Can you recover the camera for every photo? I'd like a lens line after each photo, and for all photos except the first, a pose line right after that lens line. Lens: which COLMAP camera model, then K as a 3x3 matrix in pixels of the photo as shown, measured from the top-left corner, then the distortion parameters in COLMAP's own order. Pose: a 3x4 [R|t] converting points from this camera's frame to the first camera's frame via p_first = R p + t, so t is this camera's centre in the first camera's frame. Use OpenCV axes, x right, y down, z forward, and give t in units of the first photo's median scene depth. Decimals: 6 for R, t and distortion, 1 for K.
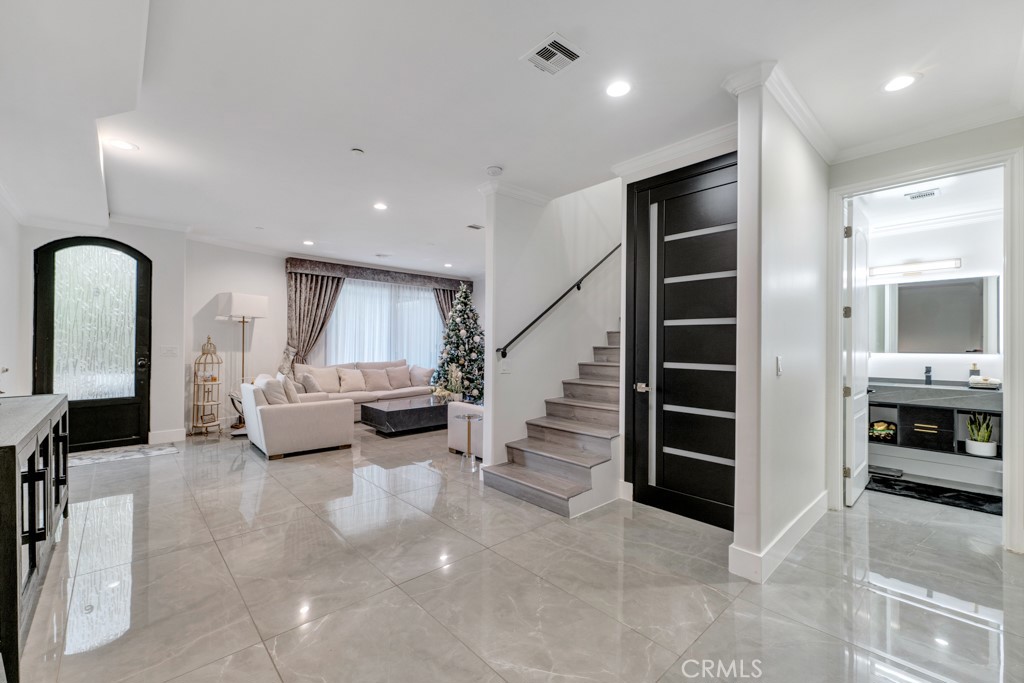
lens RADIAL K [[425.3, 0, 514.5], [0, 425.3, 343.0], [0, 0, 1]] dist [0.003091, 0.000137]
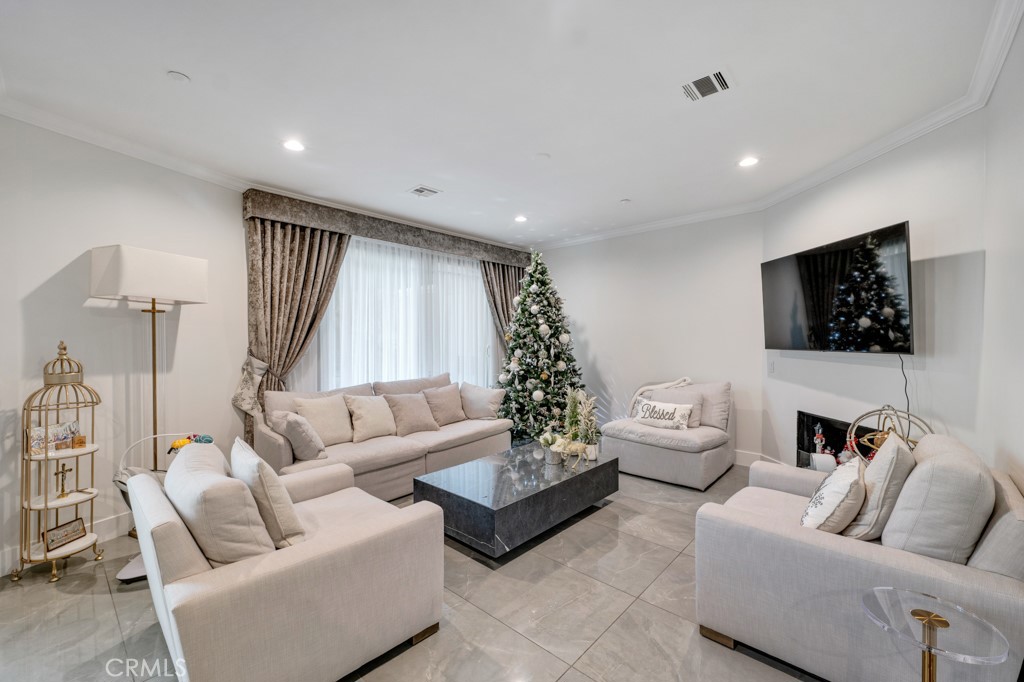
lens RADIAL K [[425.3, 0, 514.5], [0, 425.3, 342.5], [0, 0, 1]] dist [0.003091, 0.000137]
pose [[0.996059, -0.012816, 0.087763, -0.240740], [0.011864, 0.999865, 0.011361, -0.013234], [-0.087897, -0.010275, 0.996077, 0.425381]]
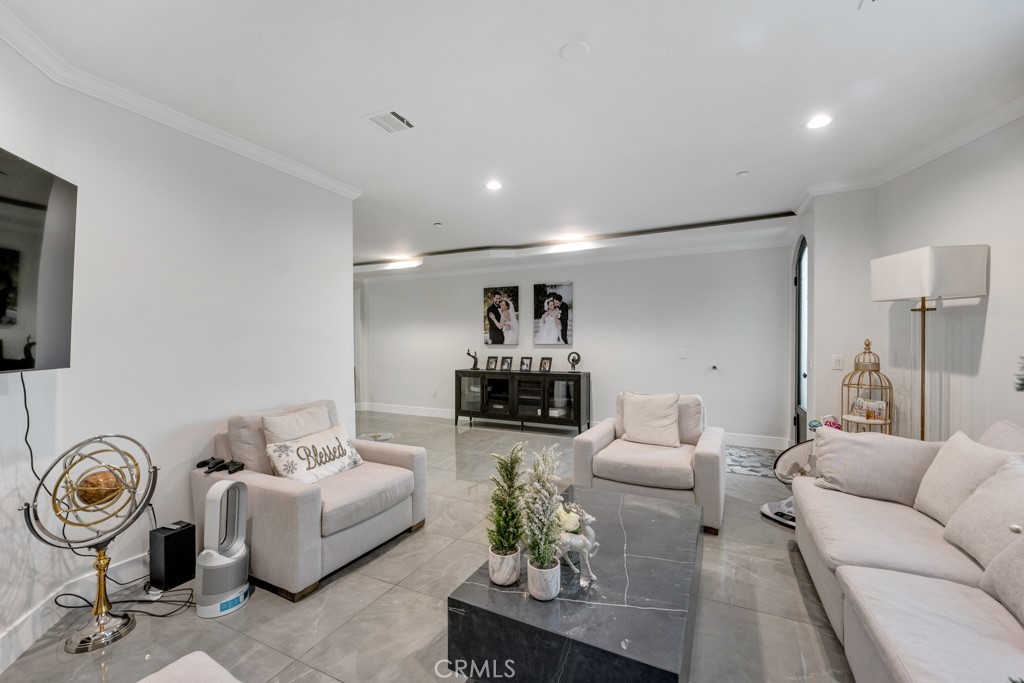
lens RADIAL K [[425.3, 0, 514.5], [0, 425.3, 343.0], [0, 0, 1]] dist [0.003091, 0.000137]
pose [[-0.934978, -0.000425, -0.354705, -0.037403], [-0.000983, 0.999999, 0.001393, -0.010866], [0.354703, 0.001651, -0.934977, 1.110027]]
